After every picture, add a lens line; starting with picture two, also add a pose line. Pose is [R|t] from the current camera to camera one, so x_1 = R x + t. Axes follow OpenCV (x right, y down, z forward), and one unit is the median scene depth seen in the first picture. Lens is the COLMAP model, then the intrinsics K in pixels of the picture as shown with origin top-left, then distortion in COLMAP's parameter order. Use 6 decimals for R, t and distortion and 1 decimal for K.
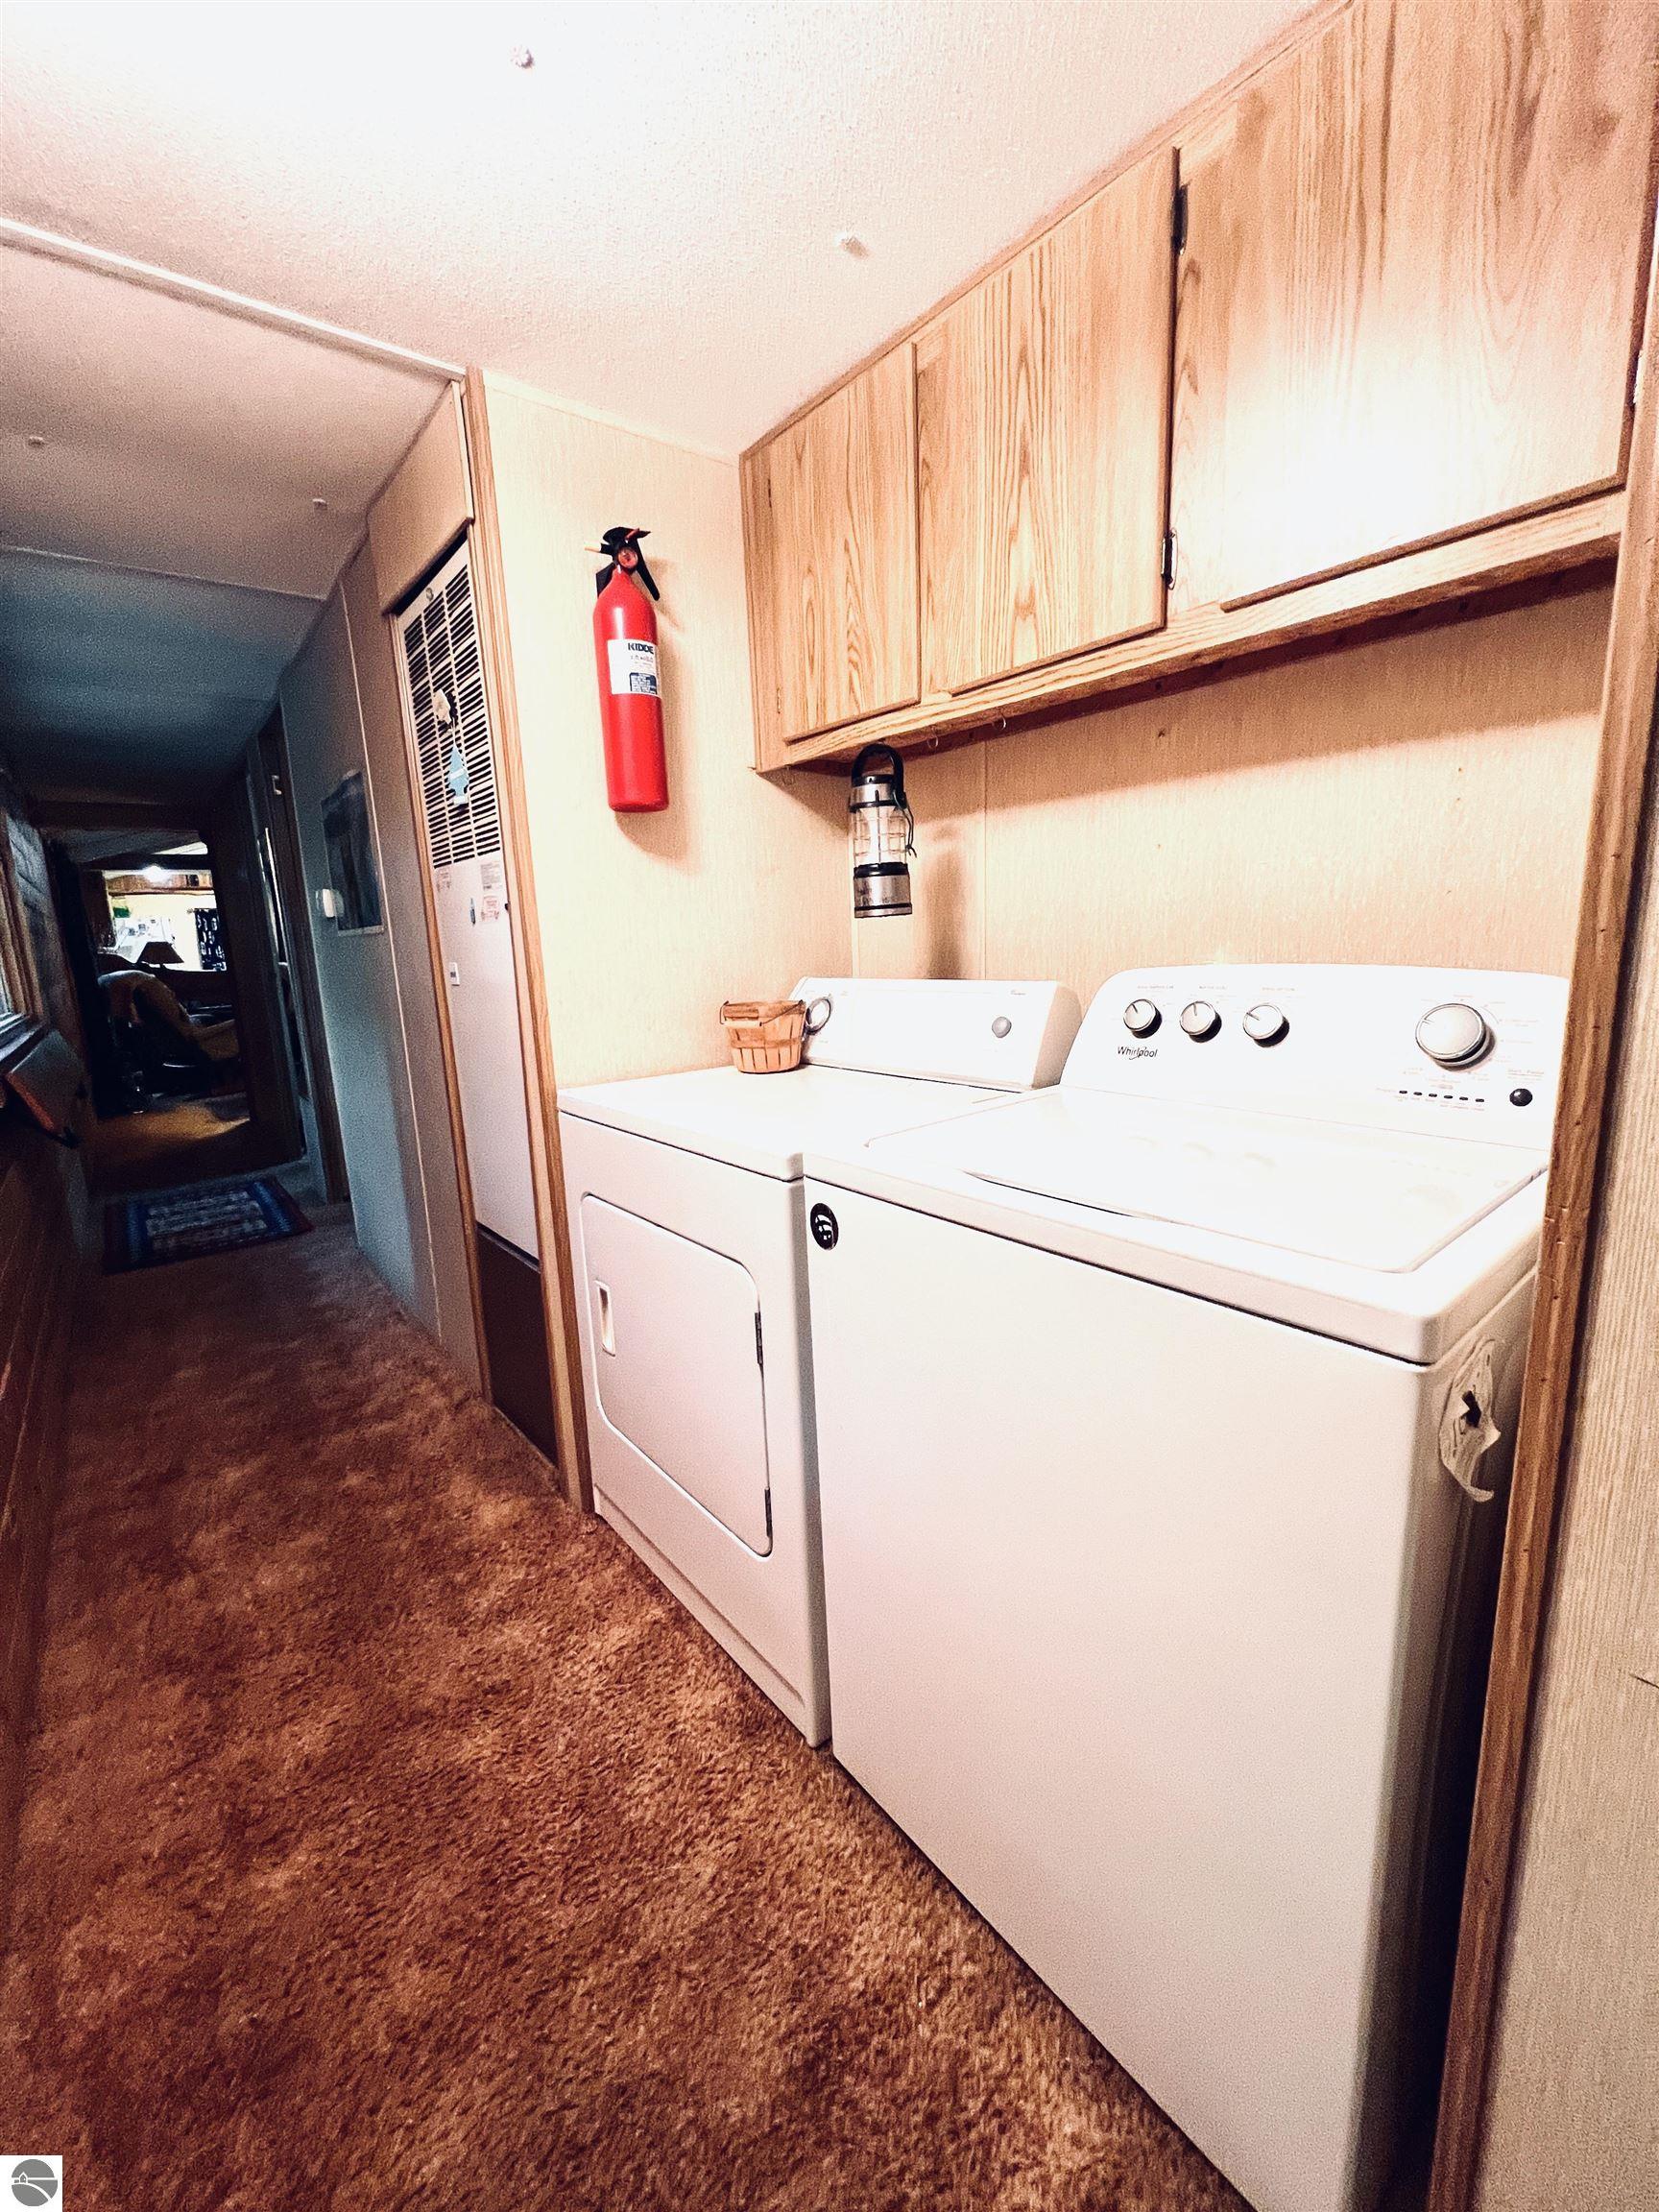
lens RADIAL K [[885.4, 0, 831.4], [0, 885.4, 1100.1], [0, 0, 1]] dist [-0.004603, 0.000463]
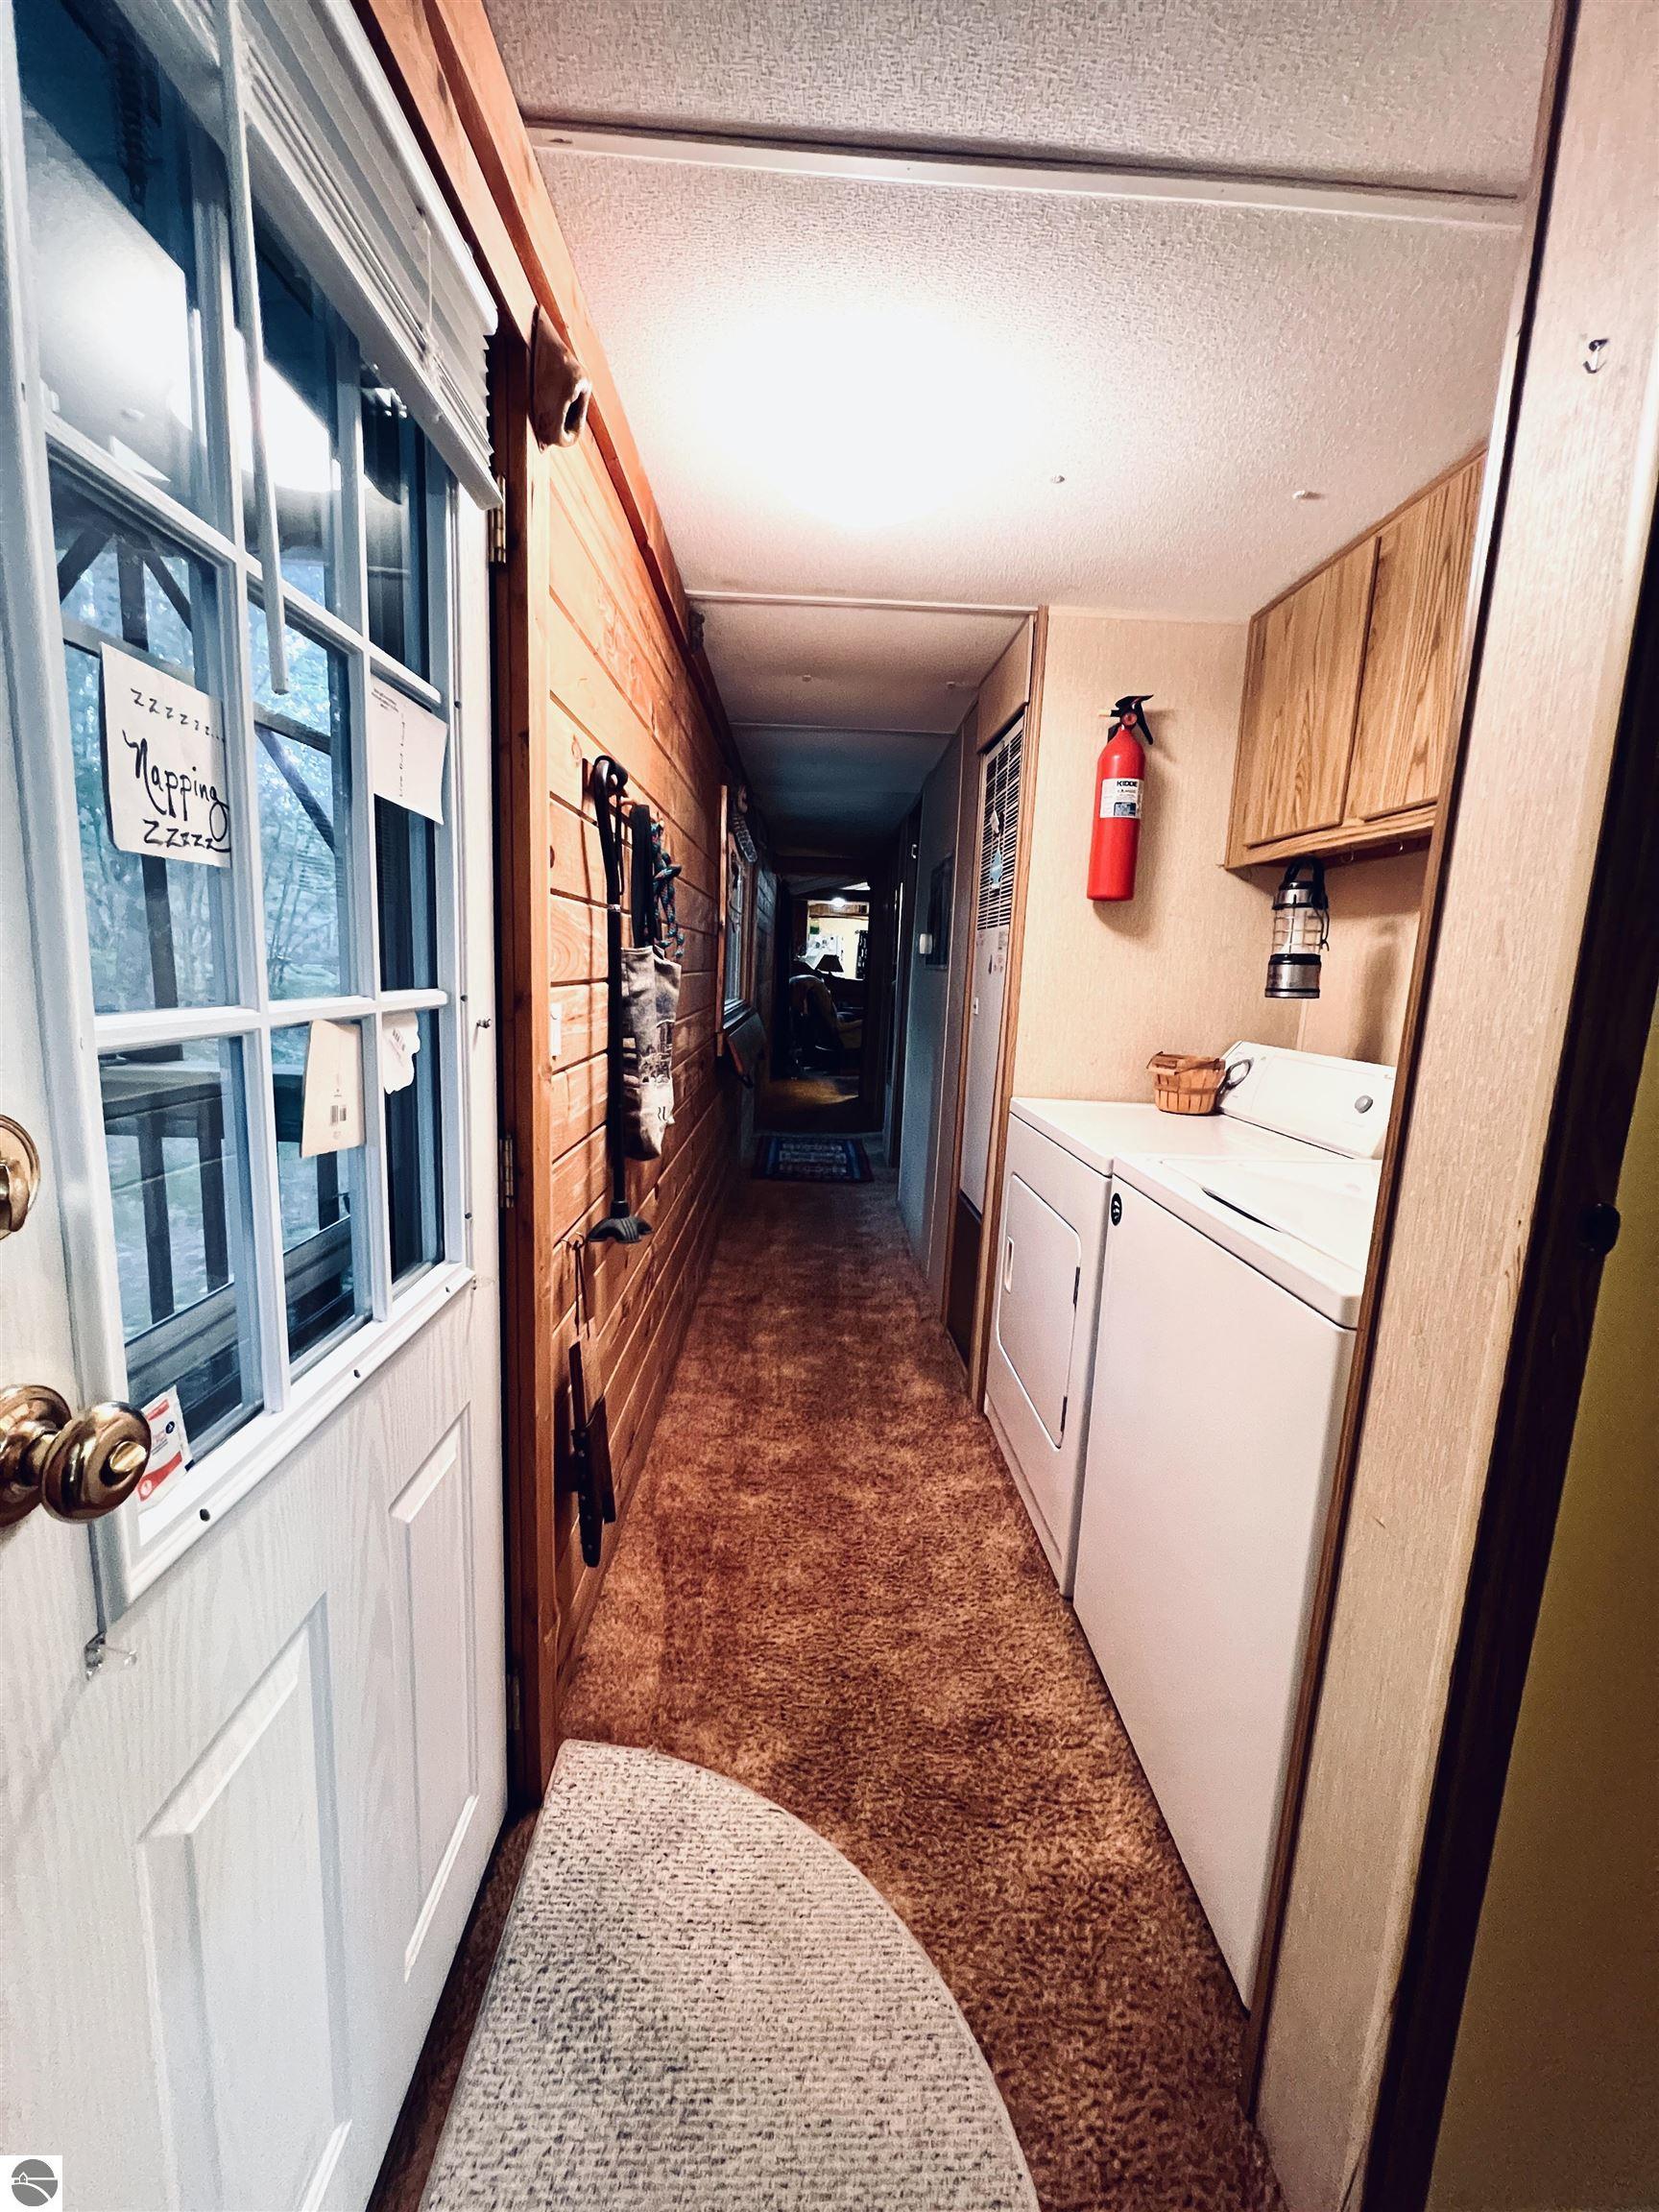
lens RADIAL K [[885.4, 0, 826.5], [0, 885.4, 1104.8], [0, 0, 1]] dist [-0.004603, 0.000463]
pose [[0.789760, 0.170368, -0.589283, 0.280929], [-0.189606, 0.981413, 0.029626, 0.014076], [0.583377, 0.088334, 0.807384, -0.291242]]
